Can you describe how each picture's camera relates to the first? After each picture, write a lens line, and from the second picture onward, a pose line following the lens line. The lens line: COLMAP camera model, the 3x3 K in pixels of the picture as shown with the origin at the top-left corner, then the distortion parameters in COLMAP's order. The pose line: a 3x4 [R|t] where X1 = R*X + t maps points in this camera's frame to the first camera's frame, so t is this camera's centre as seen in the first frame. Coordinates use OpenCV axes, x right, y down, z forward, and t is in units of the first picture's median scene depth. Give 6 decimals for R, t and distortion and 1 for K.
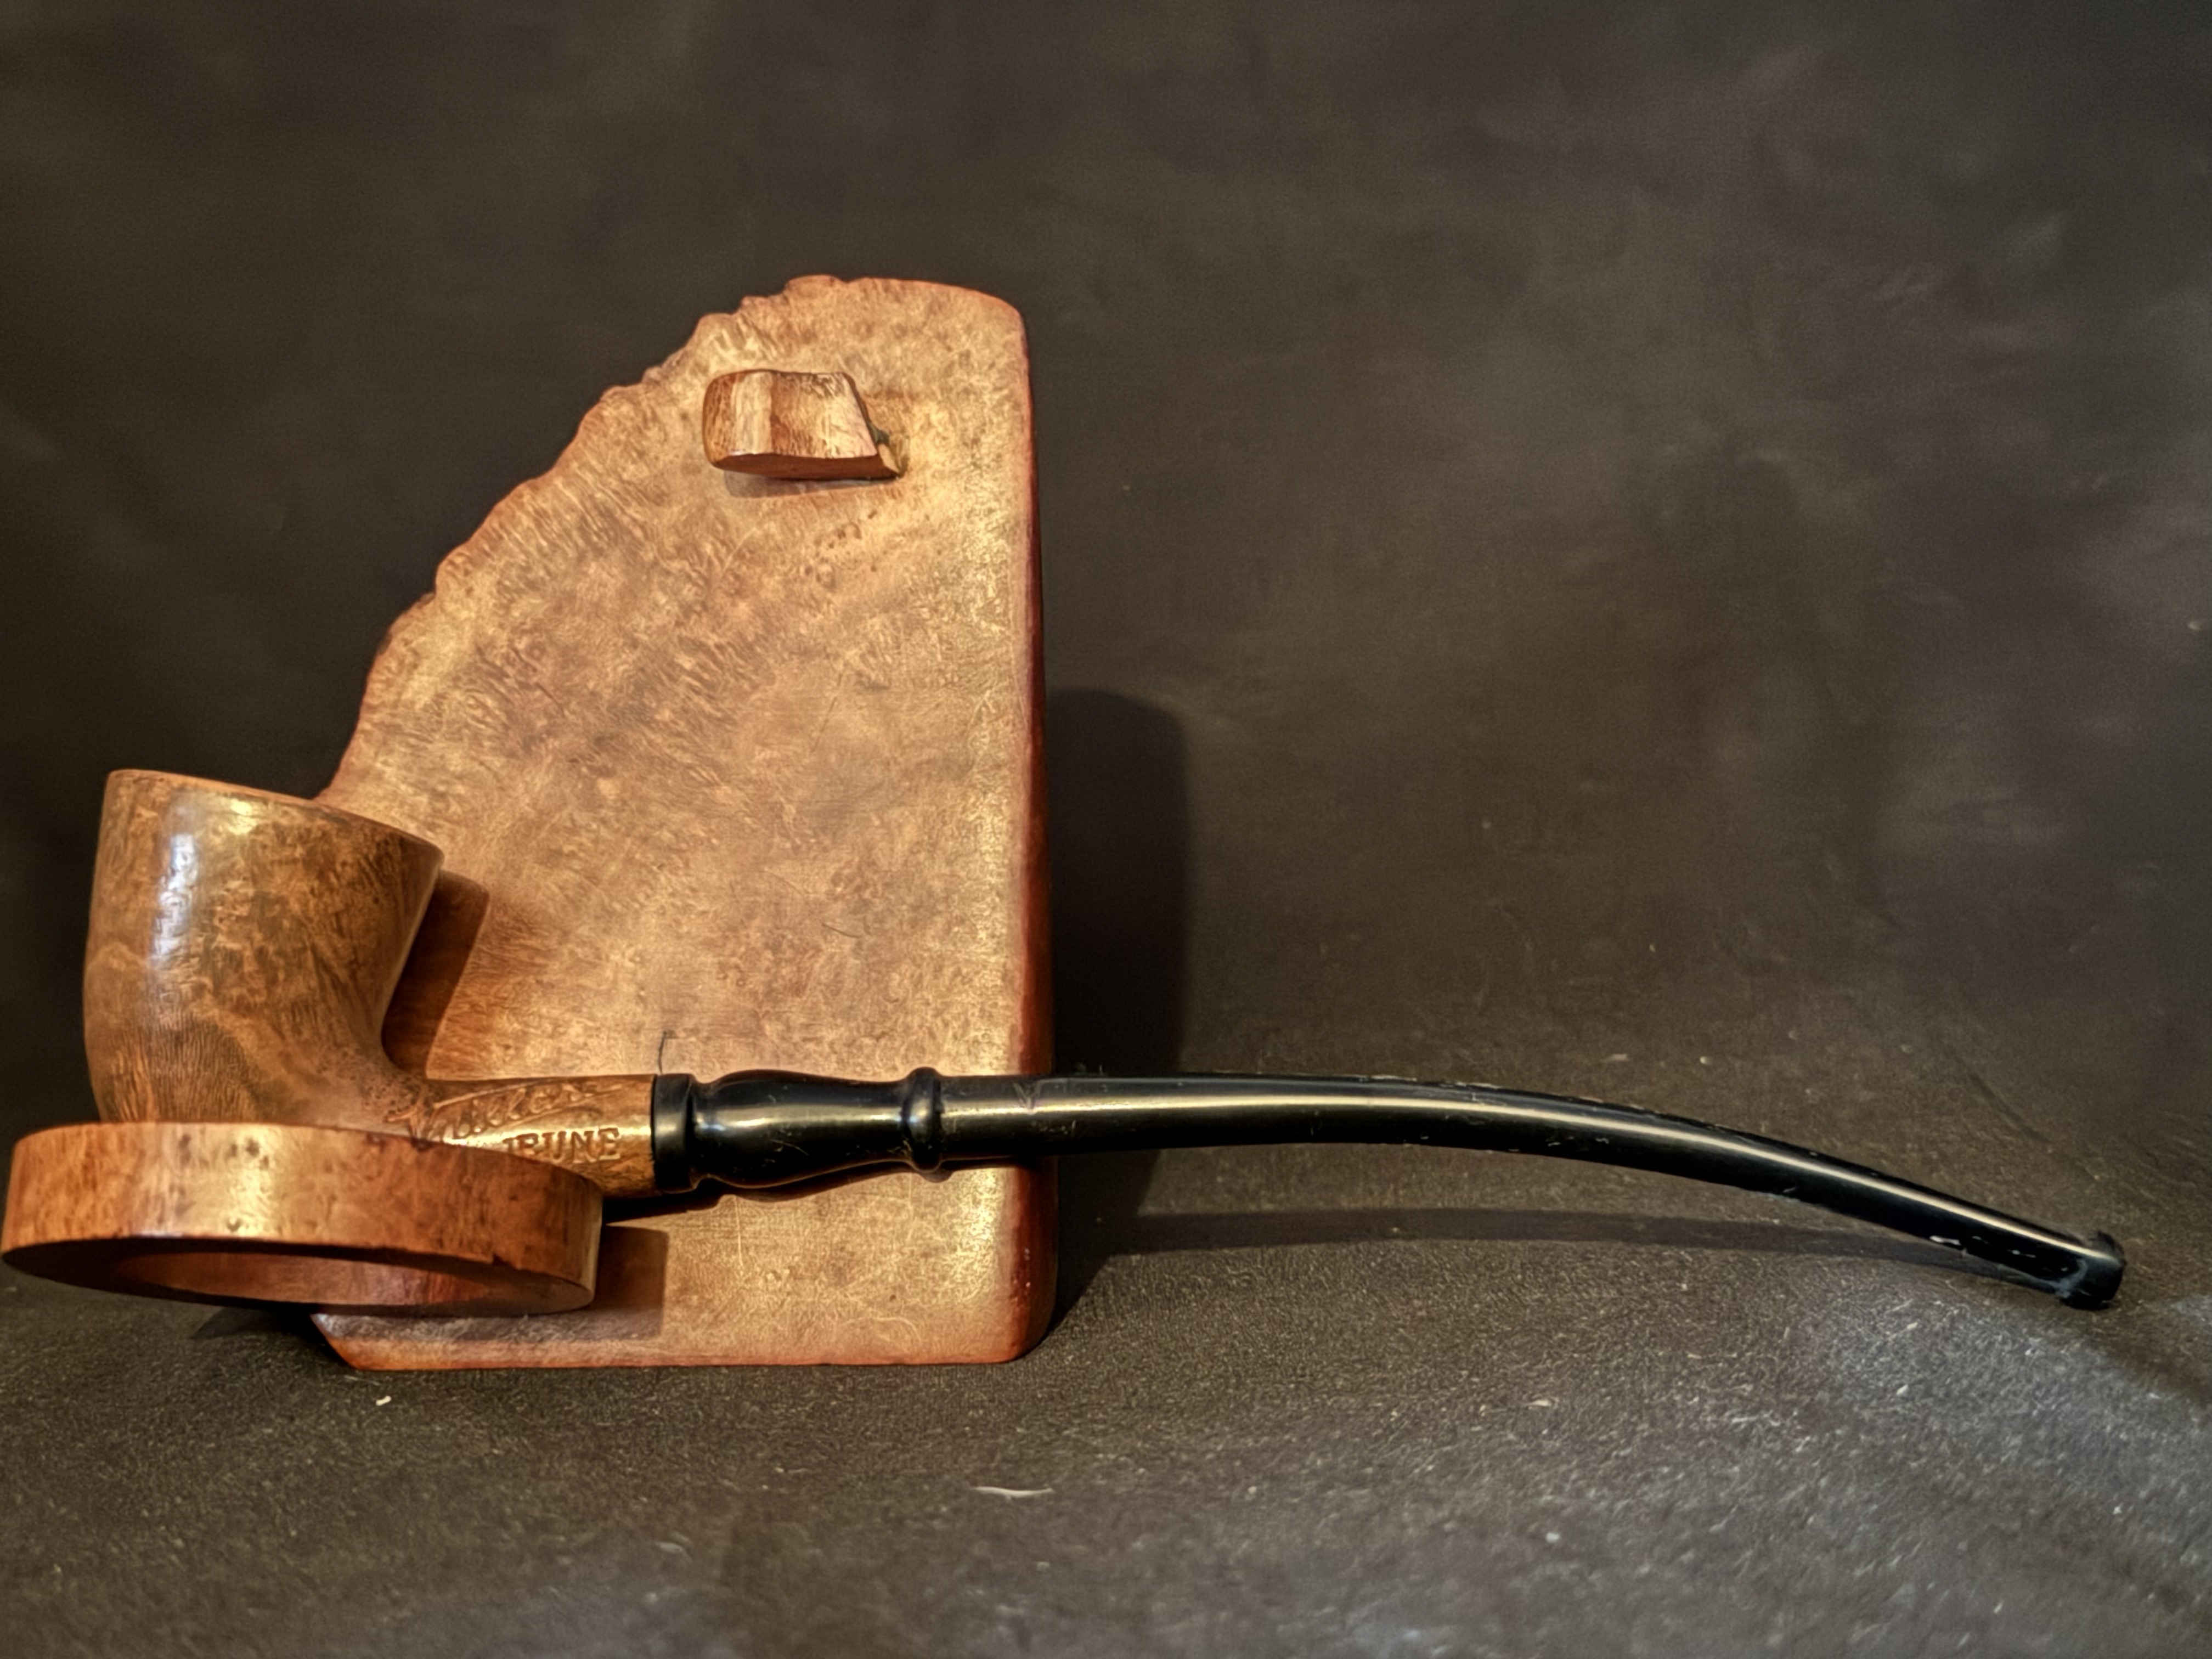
lens RADIAL K [[2963.4, 0, 1110.1], [0, 2963.4, 857.8], [0, 0, 1]] dist [0.072680, 0.000000]
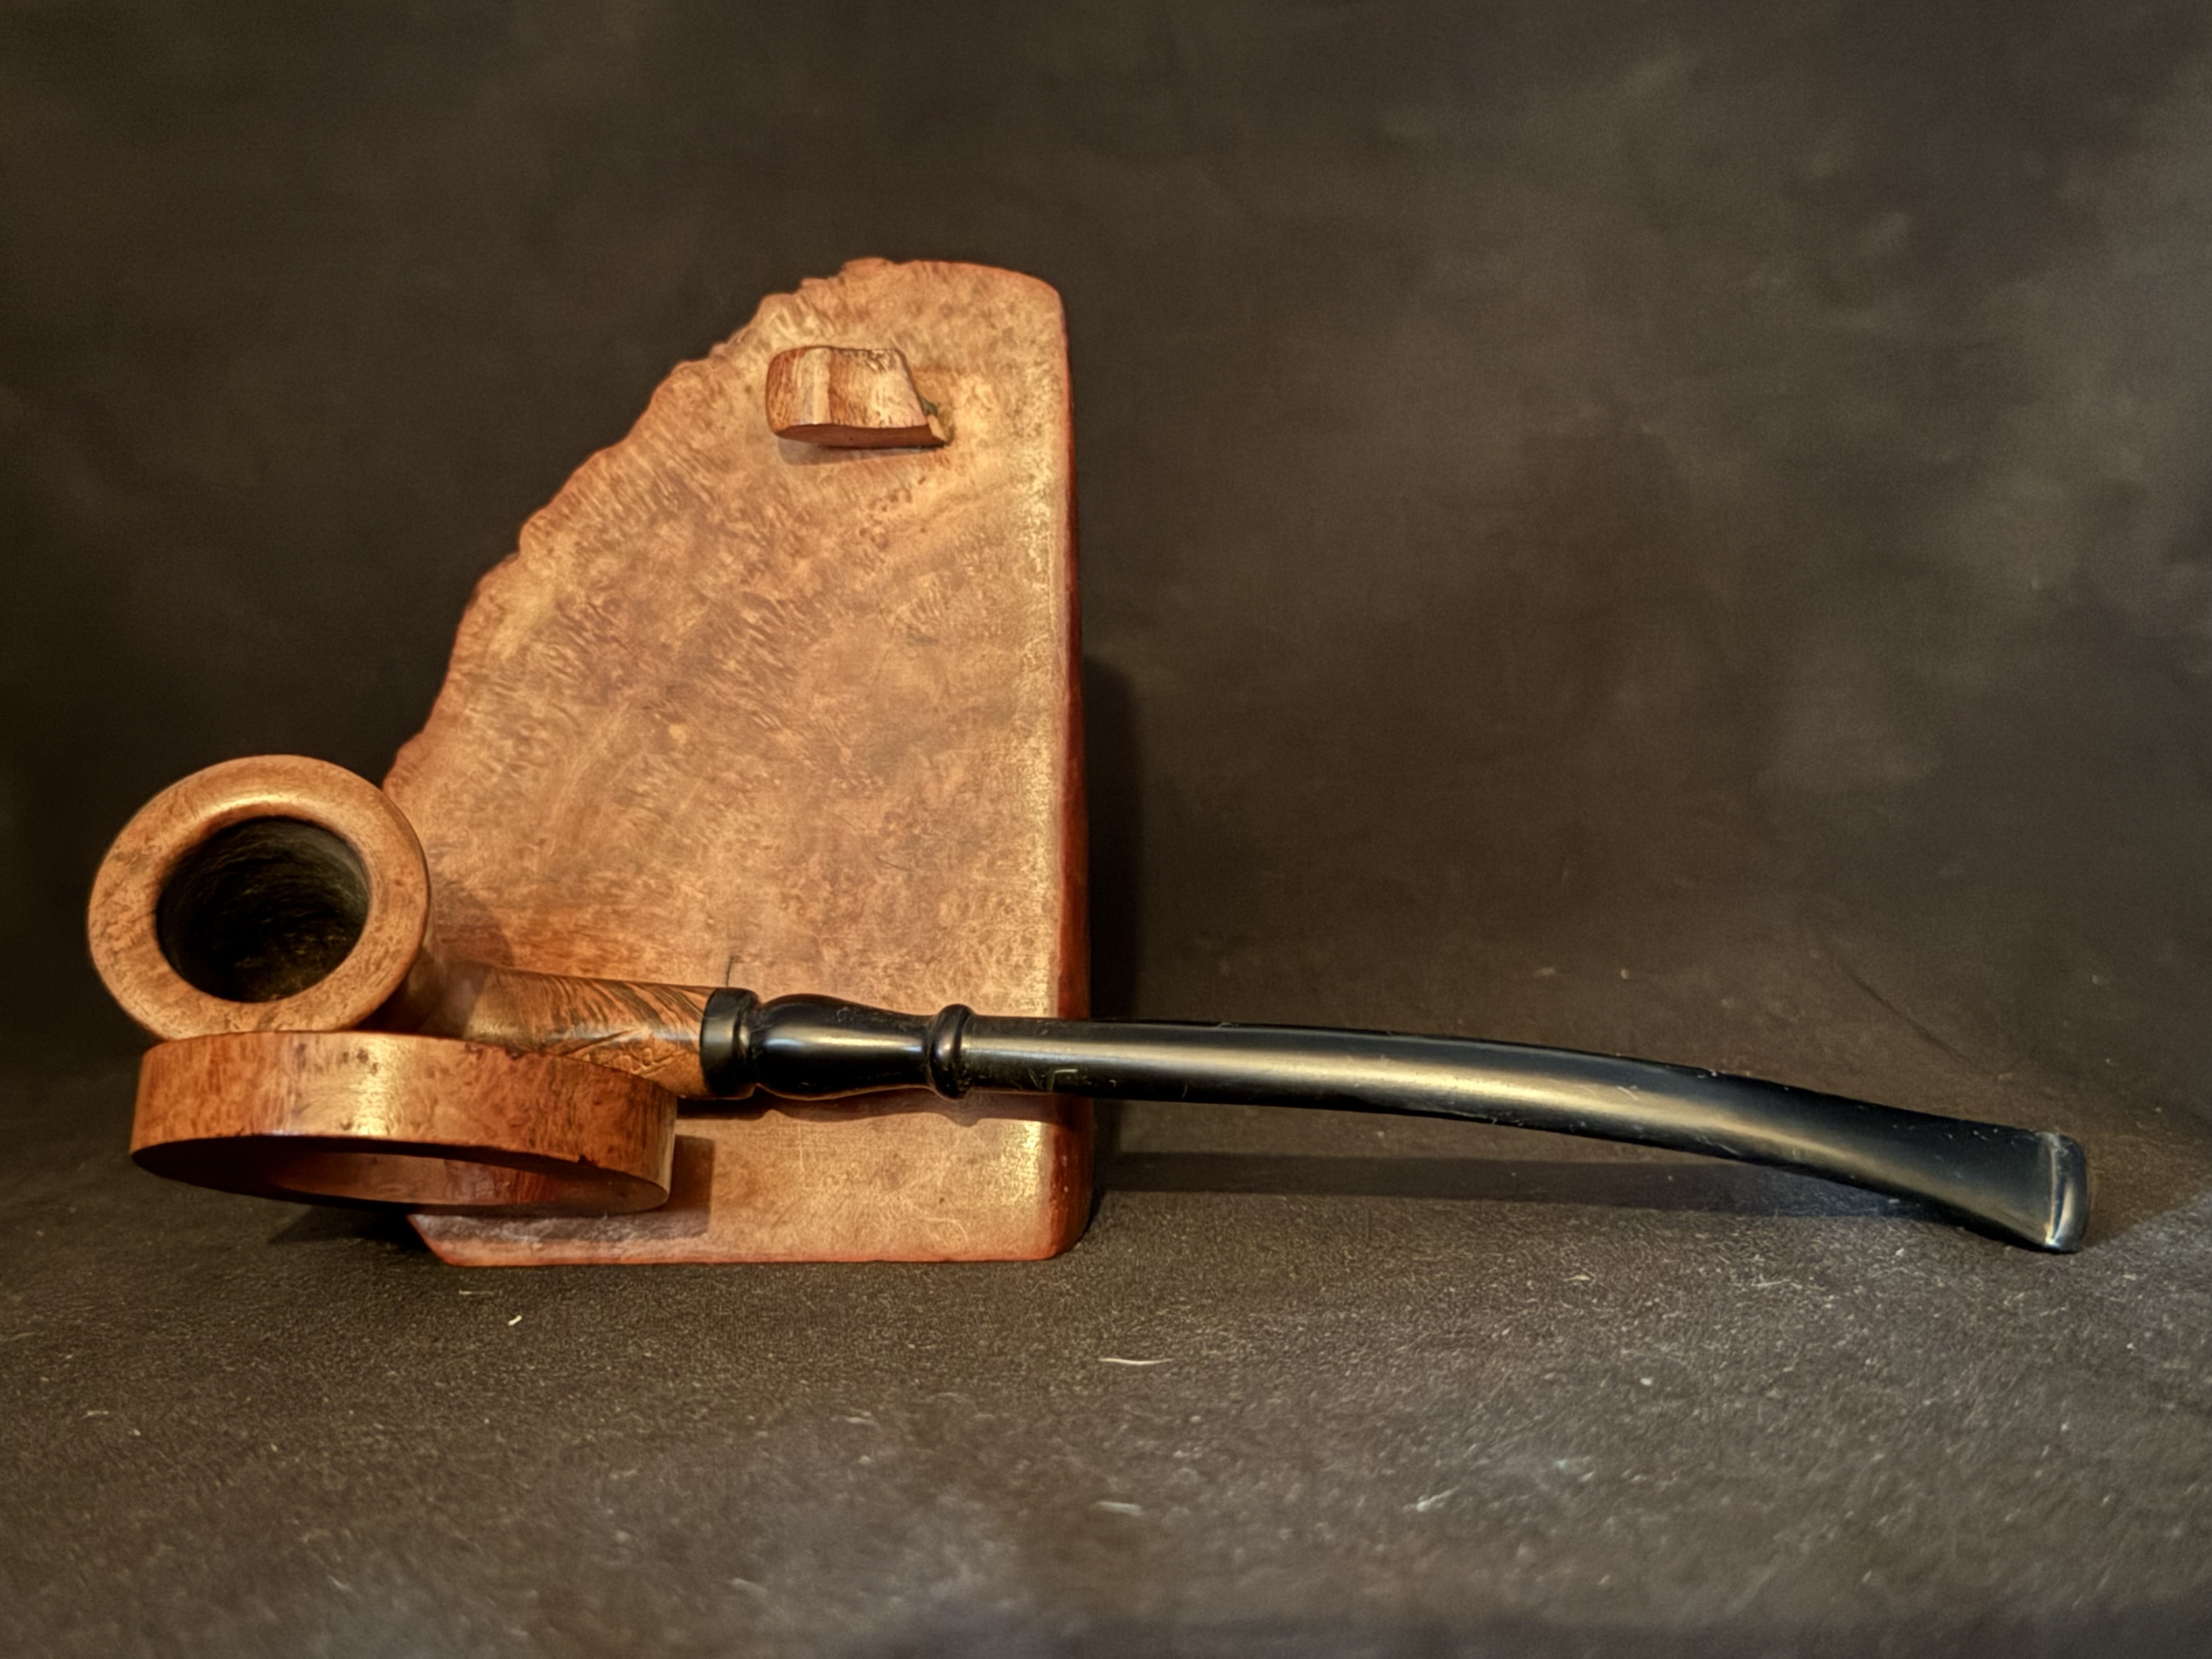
lens RADIAL K [[2866.5, 0, 1109.3], [0, 2866.5, 855.8], [0, 0, 1]] dist [0.083317, 0.000000]
pose [[0.999949, 0.001194, -0.010046, -0.001246], [-0.001071, 0.999924, 0.012244, 0.008449], [0.010060, -0.012233, 0.999875, -0.047955]]
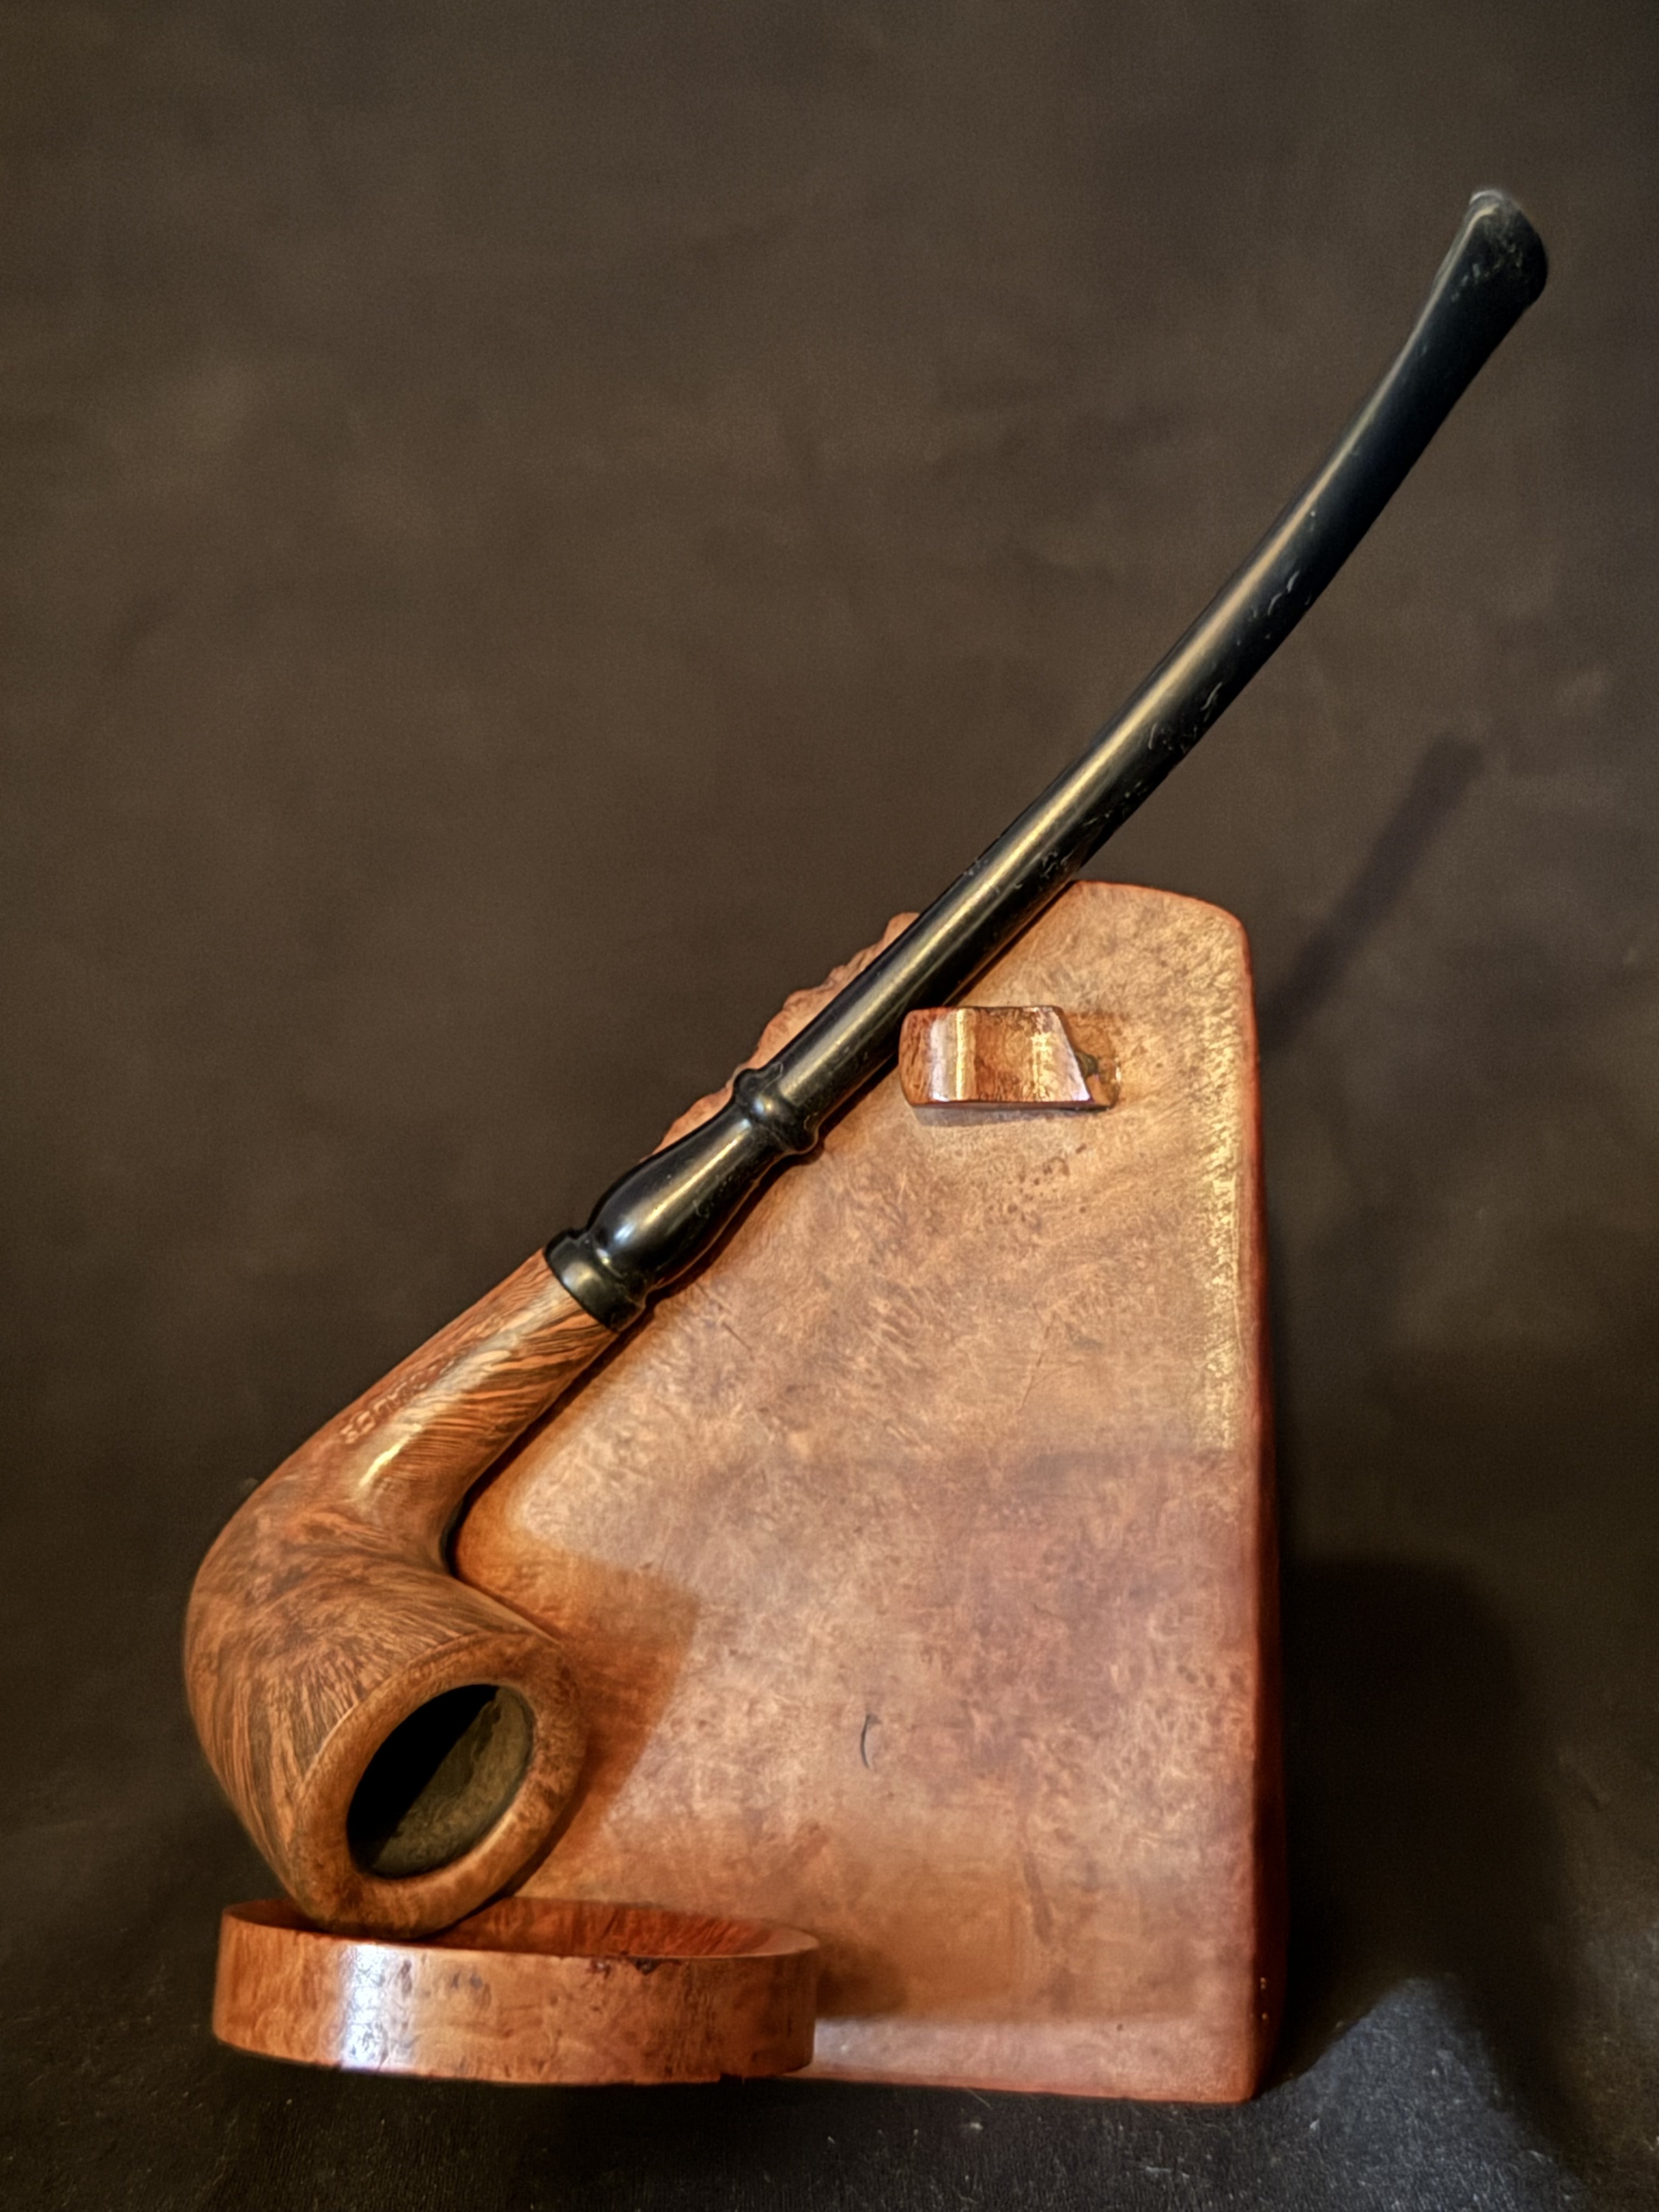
lens RADIAL K [[2963.4, 0, 811.7], [0, 2963.4, 1107.7], [0, 0, 1]] dist [0.072680, 0.000000]
pose [[0.993994, 0.000387, -0.109438, -0.063034], [0.009094, 0.996243, 0.086122, -0.210796], [0.109060, -0.086599, 0.990256, 0.078430]]
